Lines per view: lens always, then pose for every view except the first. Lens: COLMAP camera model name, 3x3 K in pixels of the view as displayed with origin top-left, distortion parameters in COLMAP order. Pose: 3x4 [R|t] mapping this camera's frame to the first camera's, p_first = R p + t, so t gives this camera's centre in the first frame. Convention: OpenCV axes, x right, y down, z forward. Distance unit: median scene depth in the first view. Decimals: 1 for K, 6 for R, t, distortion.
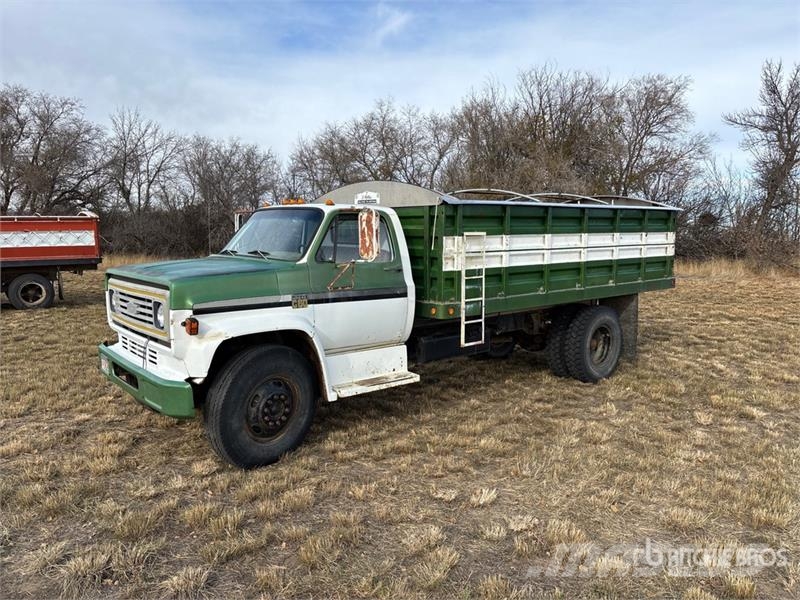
lens RADIAL K [[607.9, 0, 400.0], [0, 607.9, 300.0], [0, 0, 1]] dist [0.032504, -0.029653]
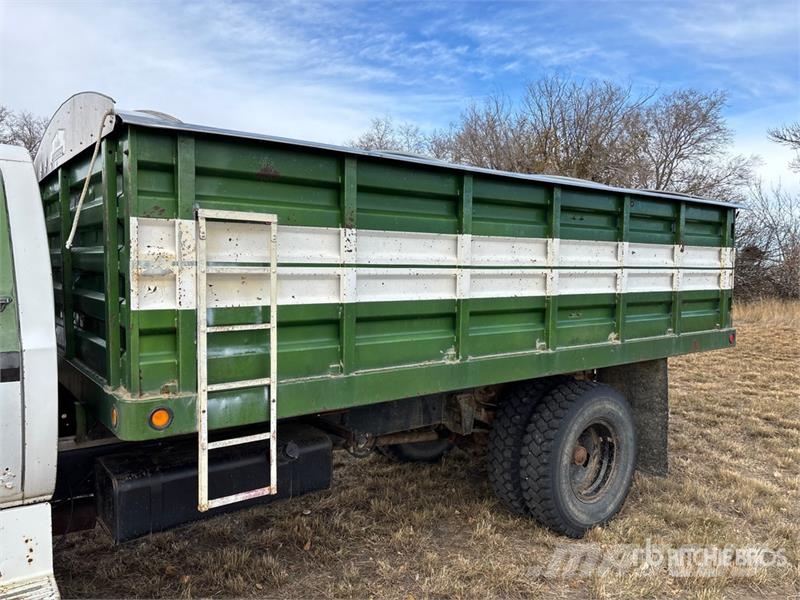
lens RADIAL K [[609.1, 0, 400.0], [0, 609.1, 300.0], [0, 0, 1]] dist [0.074704, -0.092083]
pose [[0.999058, 0.016477, -0.040145, 0.227069], [-0.018849, 0.998054, -0.059433, -0.031931], [0.039088, 0.060134, 0.997425, 0.577122]]
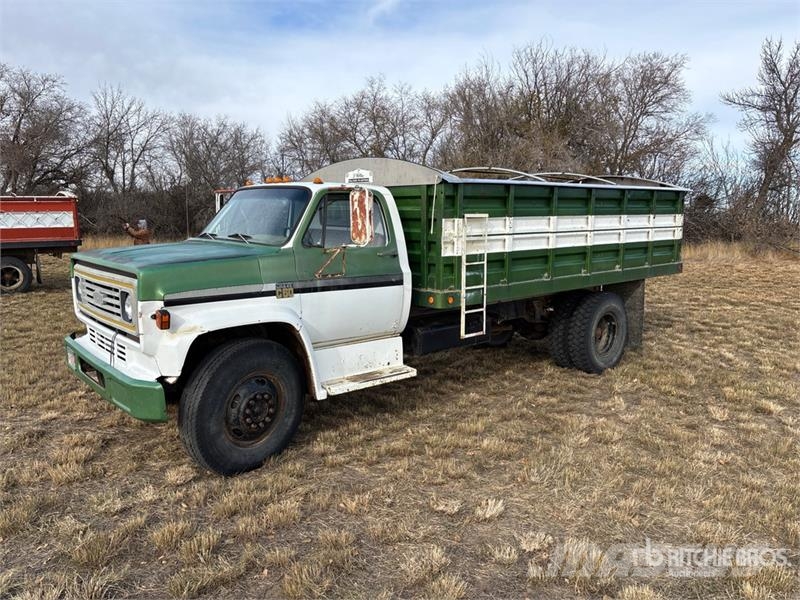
lens RADIAL K [[607.9, 0, 400.0], [0, 607.9, 300.0], [0, 0, 1]] dist [0.032504, -0.029653]
pose [[0.999886, -0.000362, 0.015098, -0.005926], [-0.000084, 0.999562, 0.029580, -0.008154], [-0.015102, -0.029577, 0.999448, 0.073528]]
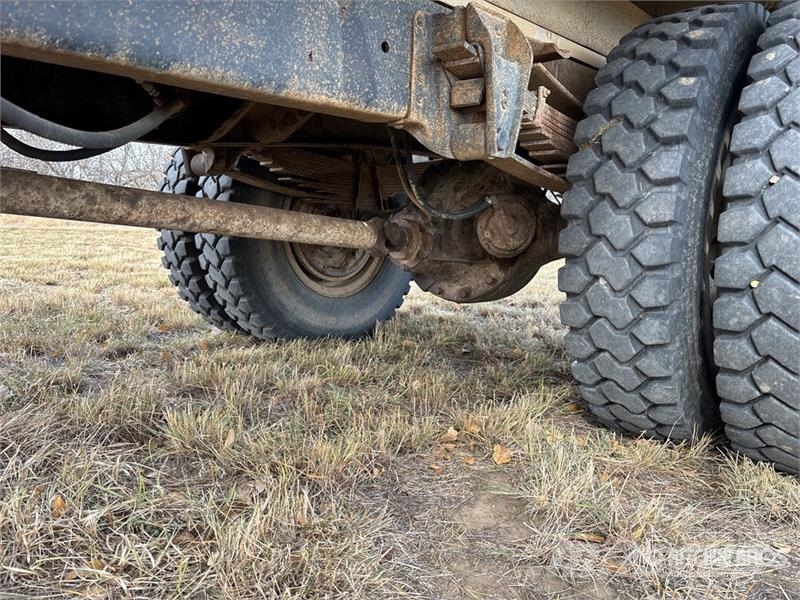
lens RADIAL K [[607.9, 0, 400.0], [0, 607.9, 300.0], [0, 0, 1]] dist [0.032504, -0.029653]
pose [[0.991839, 0.001588, 0.127483, 0.221826], [-0.003797, 0.999847, 0.017086, 0.105698], [-0.127437, -0.017430, 0.991694, 1.045653]]
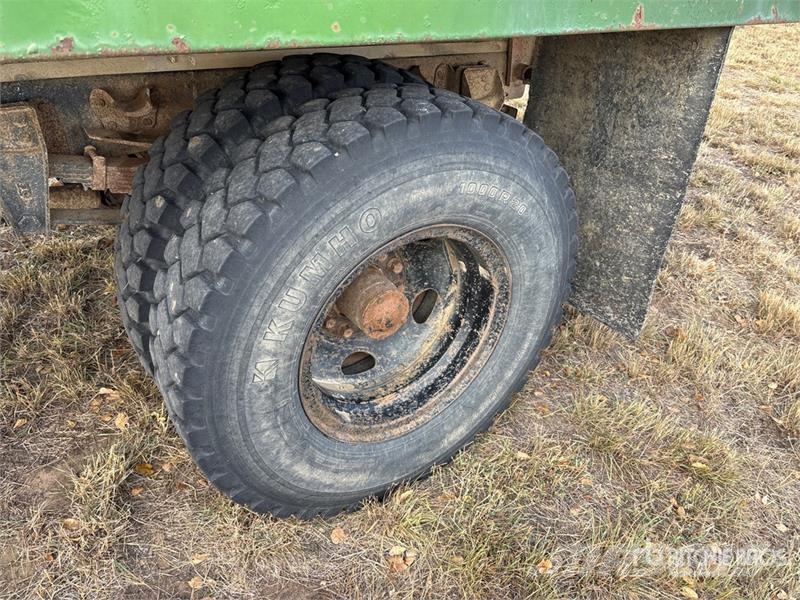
lens RADIAL K [[607.9, 0, 400.0], [0, 607.9, 300.0], [0, 0, 1]] dist [0.032504, -0.029653]
pose [[0.990907, 0.121450, -0.057908, 0.406951], [-0.084423, 0.896339, 0.435257, -0.012410], [0.104767, -0.426410, 0.898442, 1.032718]]
